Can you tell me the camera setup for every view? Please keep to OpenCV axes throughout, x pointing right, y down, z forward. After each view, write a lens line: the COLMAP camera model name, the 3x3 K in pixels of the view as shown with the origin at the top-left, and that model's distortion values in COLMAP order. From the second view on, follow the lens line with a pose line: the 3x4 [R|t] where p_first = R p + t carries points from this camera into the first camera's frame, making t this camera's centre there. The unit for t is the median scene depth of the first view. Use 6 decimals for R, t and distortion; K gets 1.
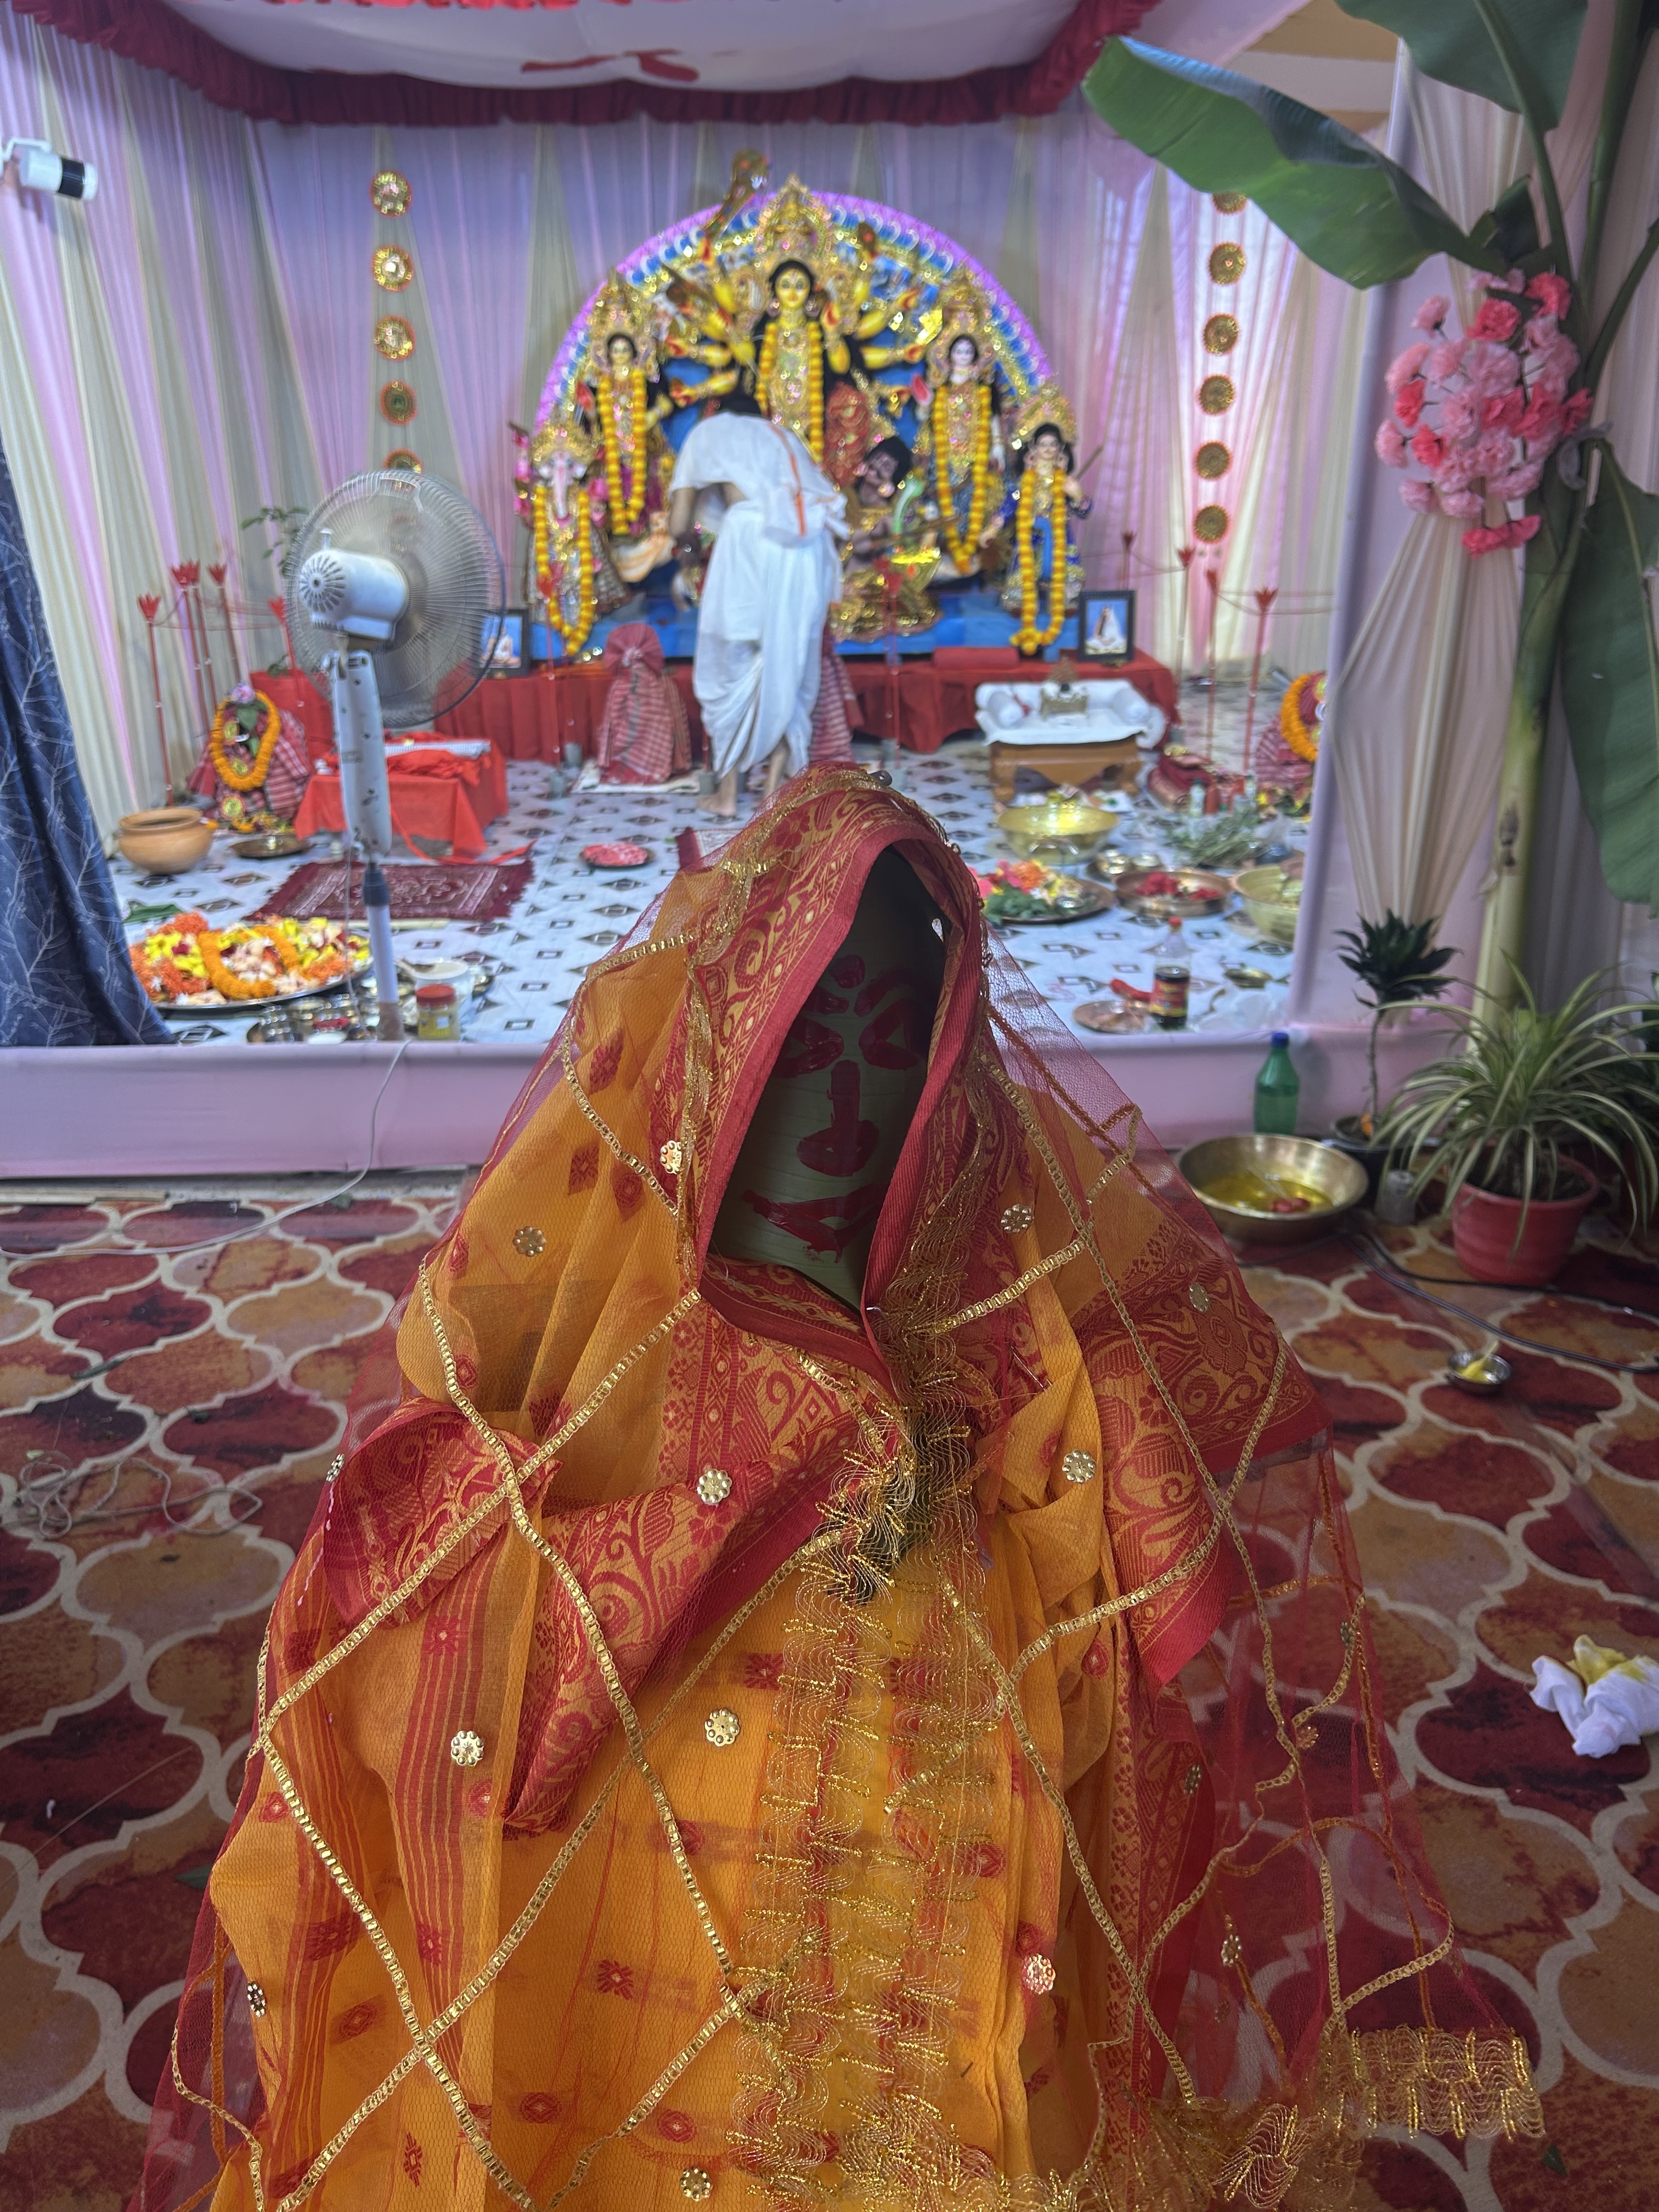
lens RADIAL K [[1676.1, 0, 816.2], [0, 1676.1, 1090.3], [0, 0, 1]] dist [0.012128, -0.010921]
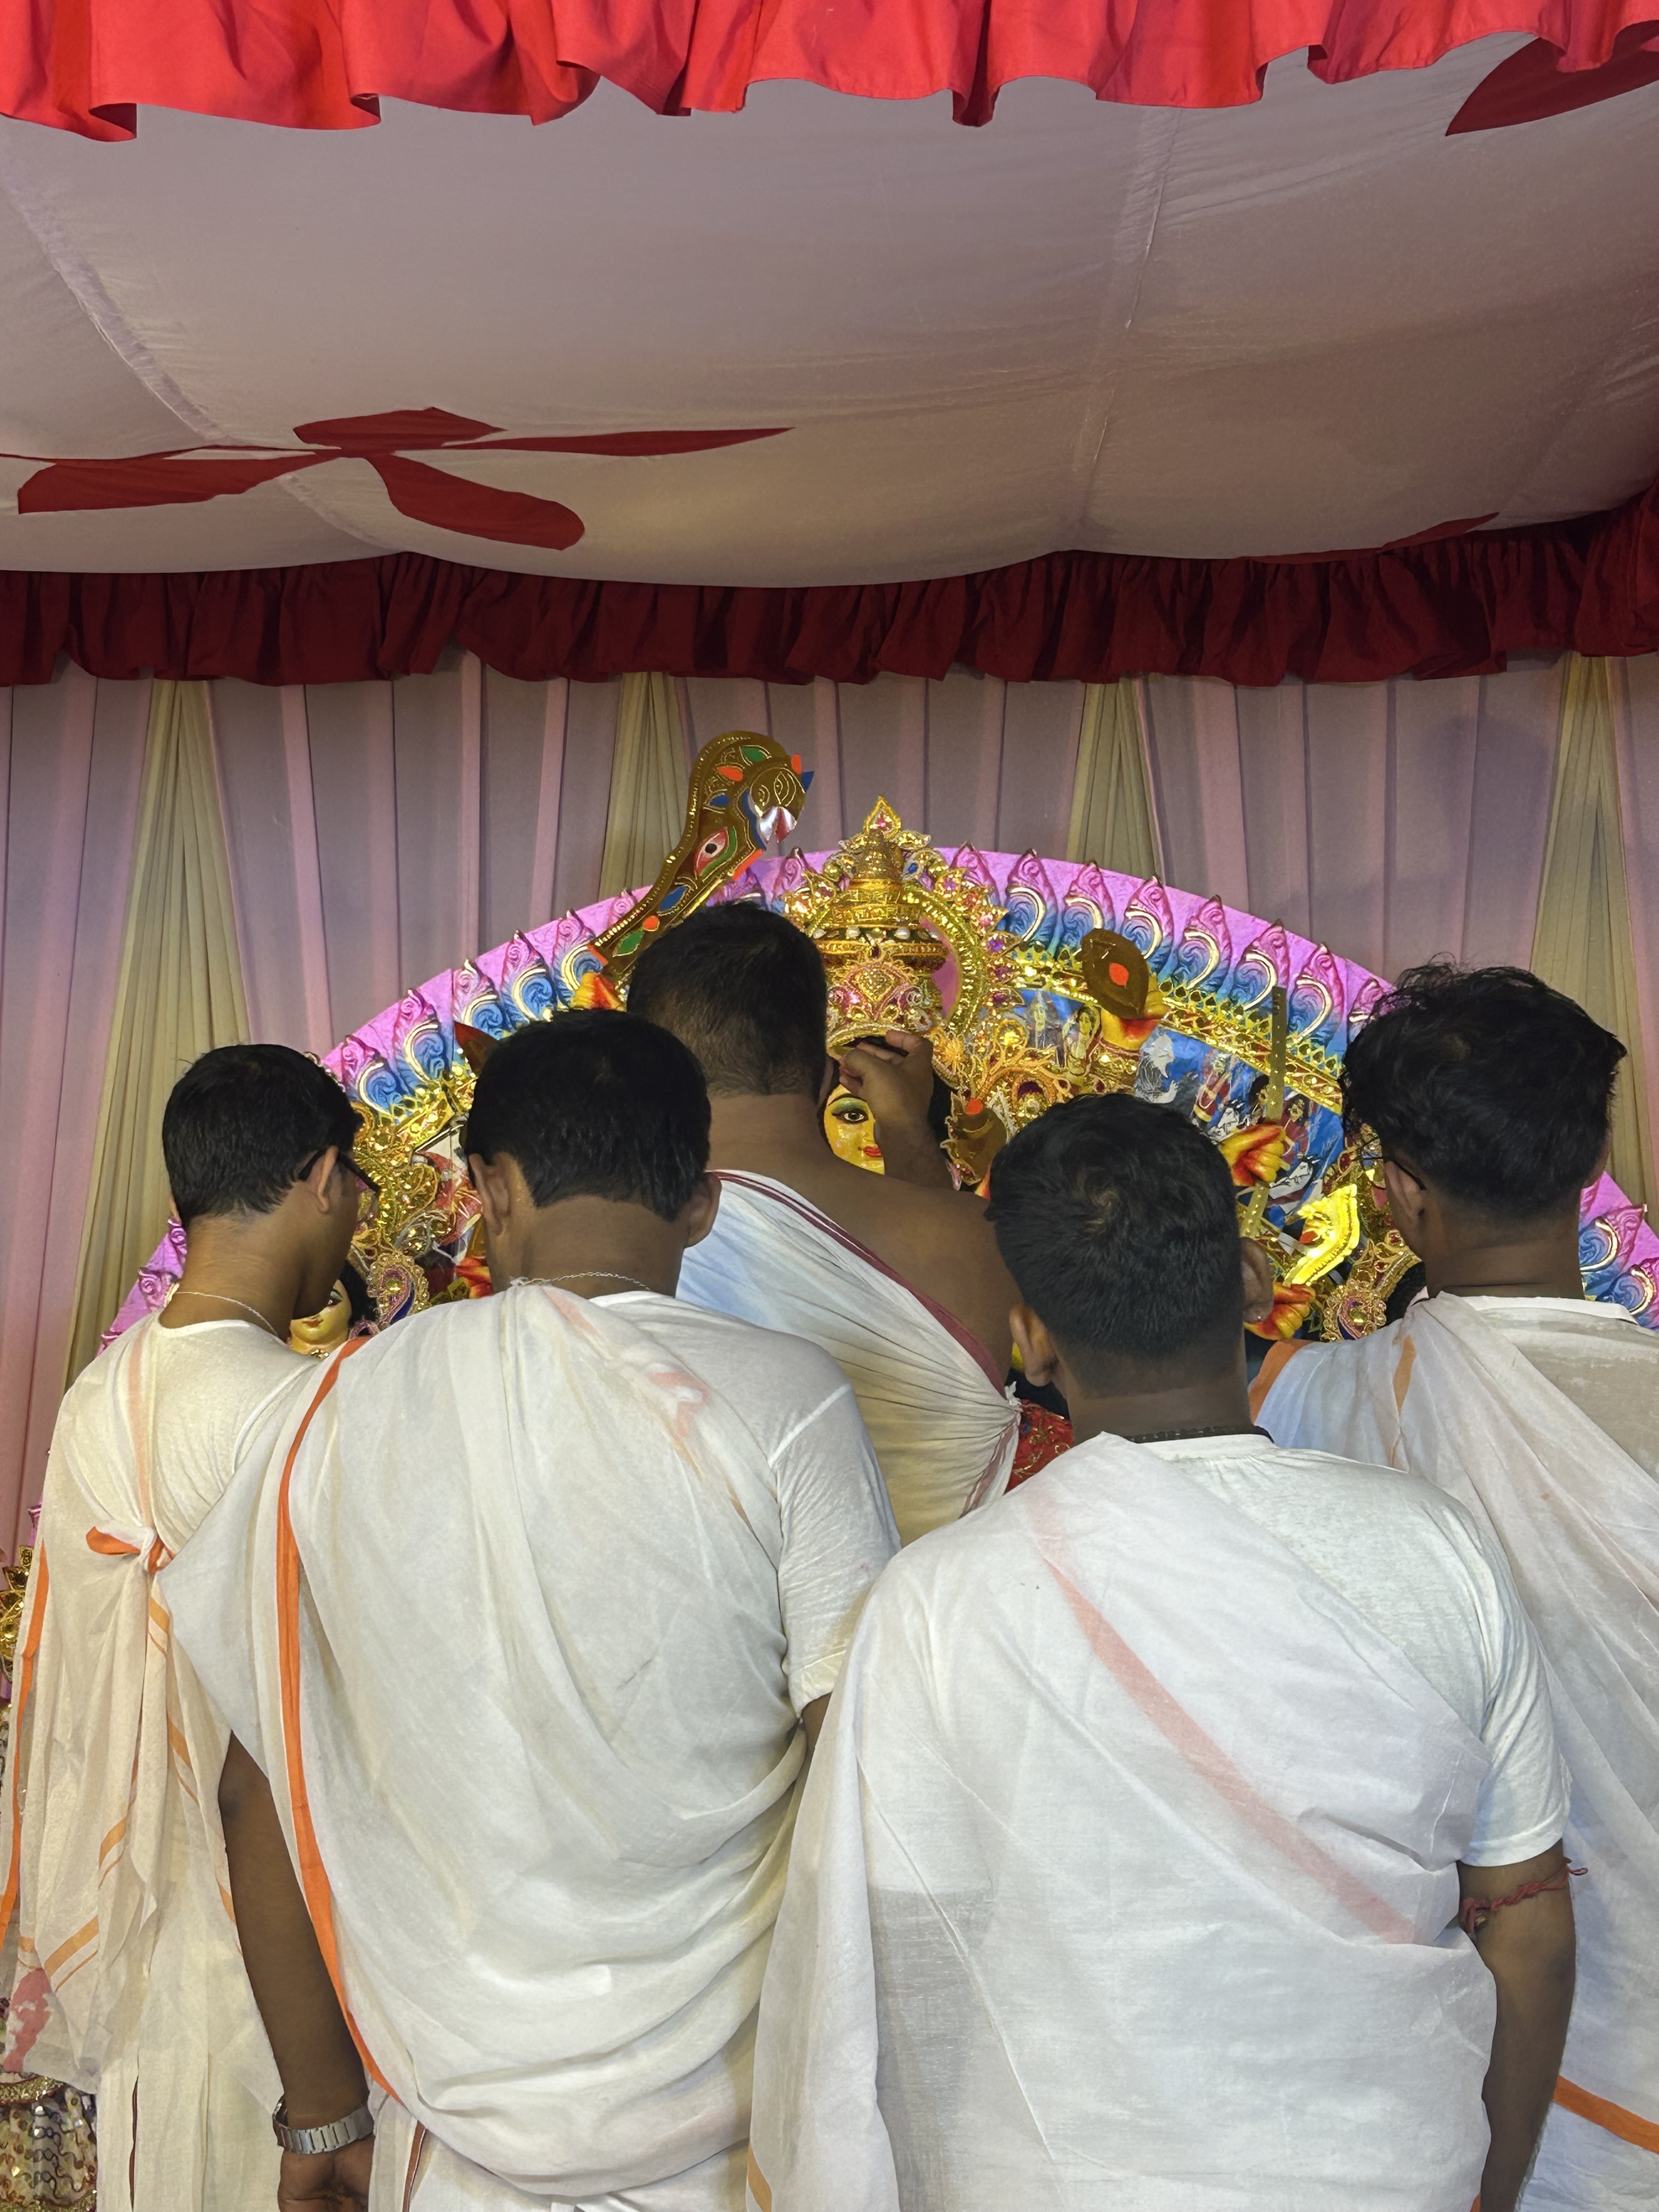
lens RADIAL K [[3837.2, 0, 834.0], [0, 3837.2, 1092.0], [0, 0, 1]] dist [0.200475, 0.000000]
pose [[0.998738, 0.002737, -0.050147, 0.013502], [-0.023809, 0.904983, -0.424781, -0.177292], [0.044219, 0.425439, 0.903906, 0.349609]]
